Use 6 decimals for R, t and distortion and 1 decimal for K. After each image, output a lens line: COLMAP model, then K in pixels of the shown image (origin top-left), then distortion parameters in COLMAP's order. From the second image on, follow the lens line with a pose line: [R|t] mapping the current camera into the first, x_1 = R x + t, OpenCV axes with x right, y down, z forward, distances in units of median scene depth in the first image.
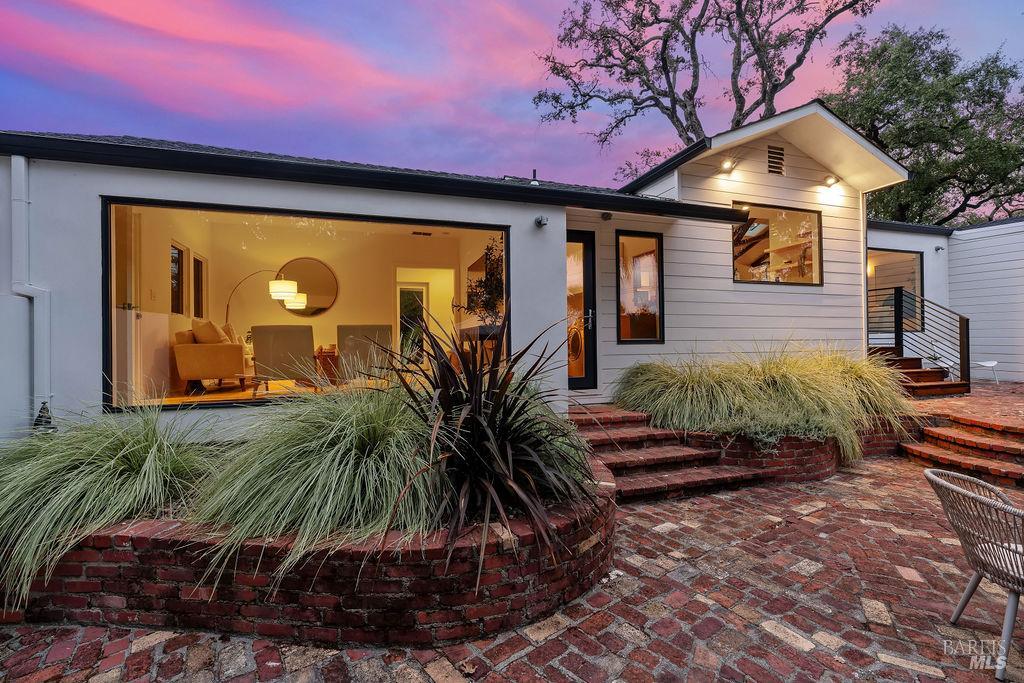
lens RADIAL K [[446.5, 0, 512.5], [0, 446.5, 339.9], [0, 0, 1]] dist [-0.008505, 0.002270]
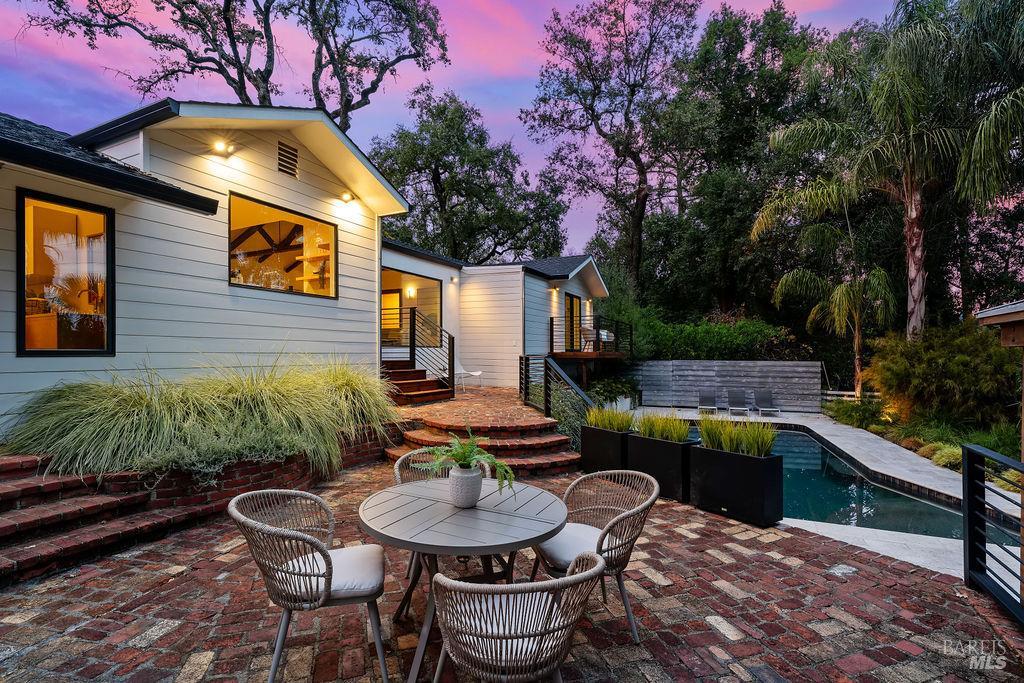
lens RADIAL K [[476.7, 0, 505.8], [0, 476.7, 352.6], [0, 0, 1]] dist [-0.010531, 0.003096]
pose [[0.701296, 0.010002, 0.712800, 0.199272], [-0.009057, 0.999946, -0.005121, 0.000388], [-0.712813, -0.002865, 0.701348, -0.023253]]
